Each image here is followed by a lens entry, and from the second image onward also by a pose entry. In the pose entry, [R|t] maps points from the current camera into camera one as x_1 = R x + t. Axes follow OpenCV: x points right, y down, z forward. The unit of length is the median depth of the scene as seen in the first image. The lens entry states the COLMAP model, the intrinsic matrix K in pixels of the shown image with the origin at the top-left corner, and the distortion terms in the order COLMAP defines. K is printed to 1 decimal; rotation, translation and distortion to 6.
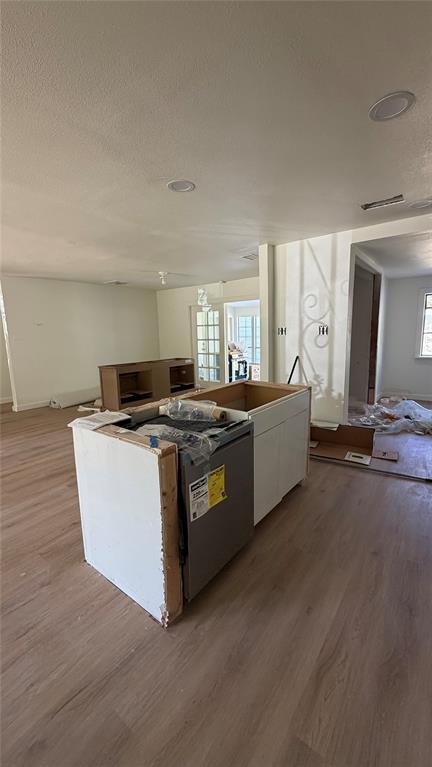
lens RADIAL K [[304.2, 0, 216.0], [0, 304.2, 383.5], [0, 0, 1]] dist [-0.001247, -0.000166]
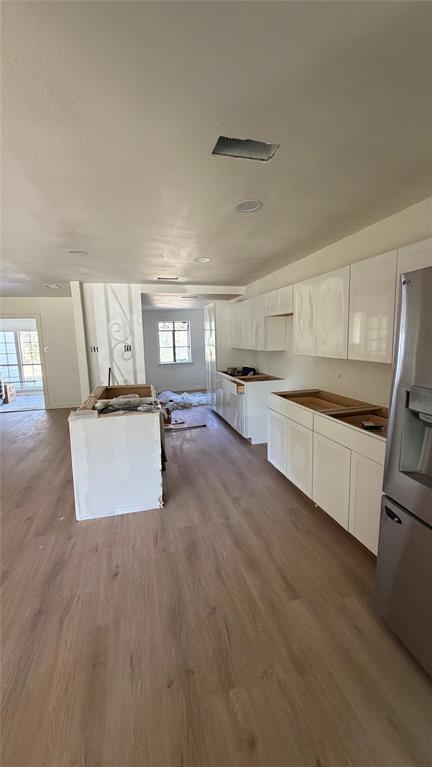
lens RADIAL K [[304.2, 0, 216.0], [0, 304.2, 383.5], [0, 0, 1]] dist [-0.001247, -0.000166]
pose [[0.617279, -0.109386, 0.779103, -0.514245], [0.140889, 0.989648, 0.027321, 0.008544], [-0.774027, 0.092903, 0.626300, -0.201029]]
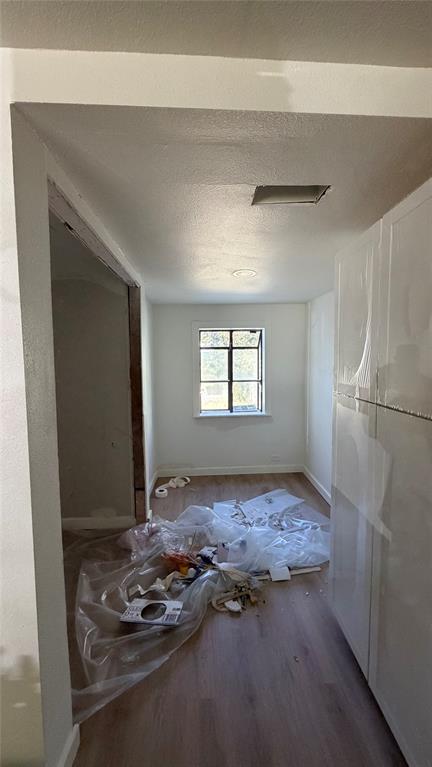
lens RADIAL K [[304.2, 0, 216.0], [0, 304.2, 383.5], [0, 0, 1]] dist [-0.001247, -0.000166]
pose [[0.760632, -0.031504, 0.648418, 0.376652], [0.091017, 0.994131, -0.058468, -0.182978], [-0.642771, 0.103490, 0.759036, 0.673126]]
